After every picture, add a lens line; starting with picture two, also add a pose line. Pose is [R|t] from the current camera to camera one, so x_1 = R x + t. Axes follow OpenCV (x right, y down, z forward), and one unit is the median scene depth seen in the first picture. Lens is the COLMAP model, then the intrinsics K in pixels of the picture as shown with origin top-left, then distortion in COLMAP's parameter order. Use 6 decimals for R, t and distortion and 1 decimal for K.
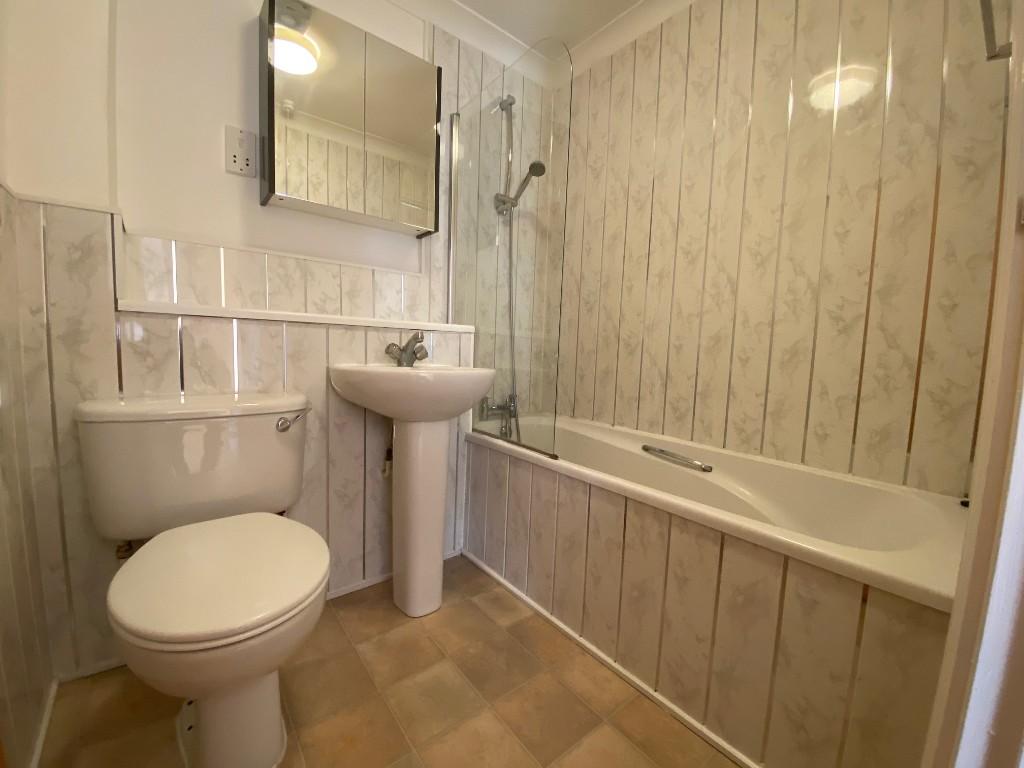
lens RADIAL K [[412.8, 0, 506.7], [0, 412.8, 388.7], [0, 0, 1]] dist [0.026293, -0.028554]
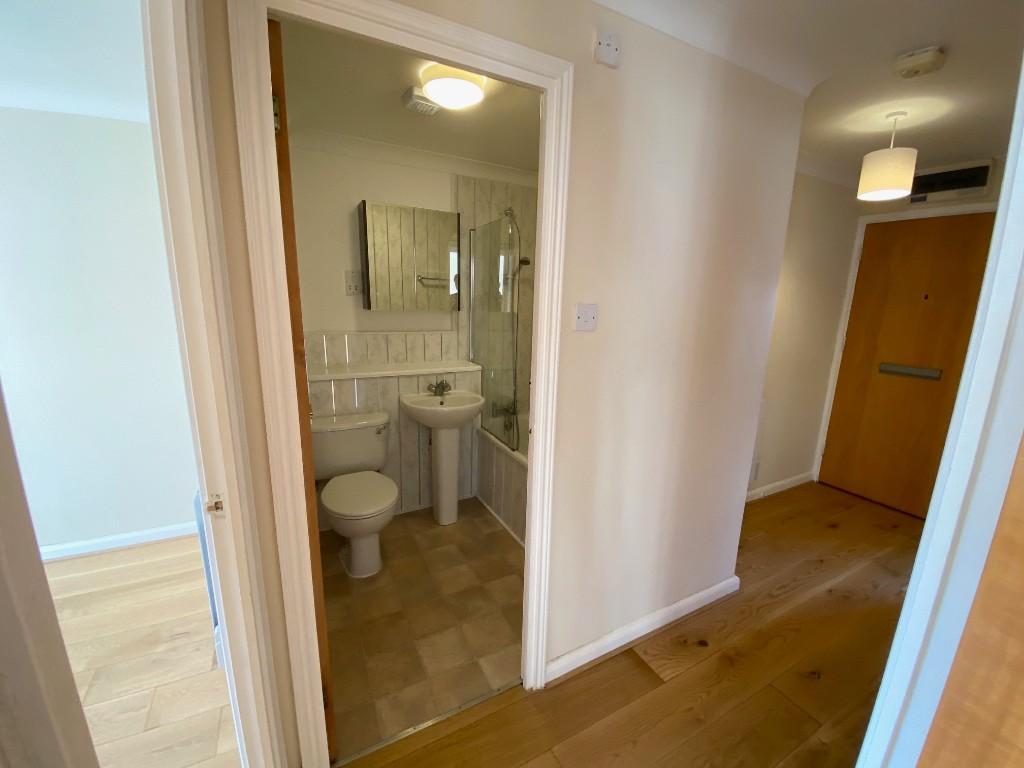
lens RADIAL K [[412.8, 0, 506.7], [0, 412.8, 388.7], [0, 0, 1]] dist [0.026293, -0.028554]
pose [[0.982710, 0.031451, -0.182458, 0.394013], [-0.009116, 0.992491, 0.121981, -0.318981], [0.184925, -0.118209, 0.975618, -0.745542]]
